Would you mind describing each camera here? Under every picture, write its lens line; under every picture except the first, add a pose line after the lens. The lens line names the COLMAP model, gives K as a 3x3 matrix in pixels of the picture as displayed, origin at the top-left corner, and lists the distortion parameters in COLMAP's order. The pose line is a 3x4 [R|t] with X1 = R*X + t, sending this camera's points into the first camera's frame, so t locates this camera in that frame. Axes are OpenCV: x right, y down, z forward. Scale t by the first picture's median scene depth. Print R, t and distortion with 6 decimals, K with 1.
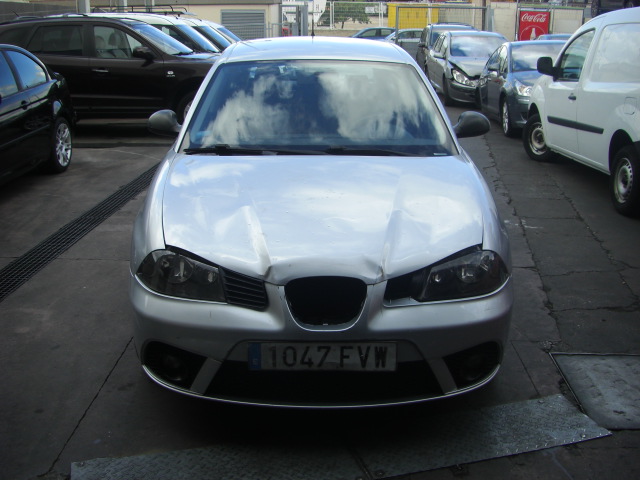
lens RADIAL K [[727.9, 0, 314.6], [0, 727.9, 241.3], [0, 0, 1]] dist [-0.155783, 0.053303]
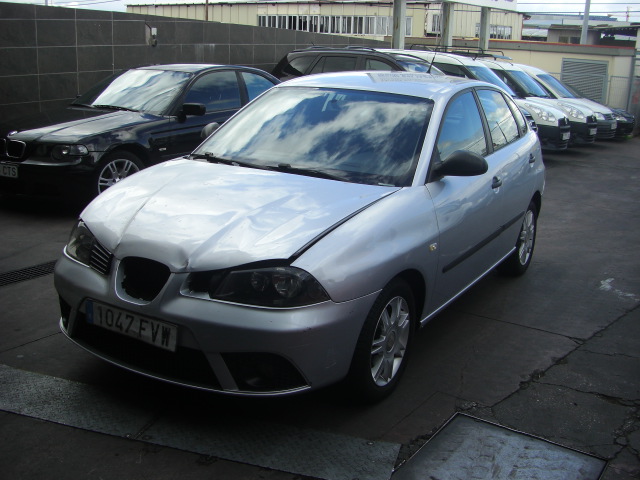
lens RADIAL K [[727.9, 0, 314.6], [0, 727.9, 241.3], [0, 0, 1]] dist [-0.155783, 0.053303]
pose [[0.851223, 0.164187, -0.498461, 0.823608], [-0.193596, 0.981053, -0.007457, -0.023416], [0.487792, 0.102848, 0.866880, 0.115313]]
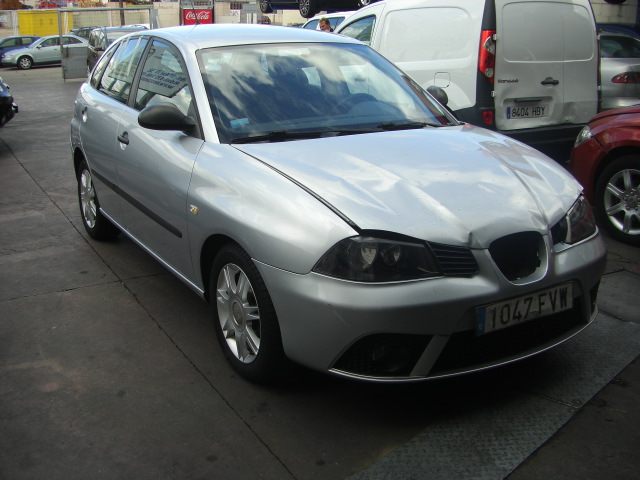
lens RADIAL K [[727.9, 0, 314.6], [0, 727.9, 241.3], [0, 0, 1]] dist [-0.155783, 0.053303]
pose [[0.861036, -0.156311, 0.483925, -0.744877], [0.159252, 0.986606, 0.035327, -0.024251], [-0.482965, 0.046649, 0.874396, 0.222966]]
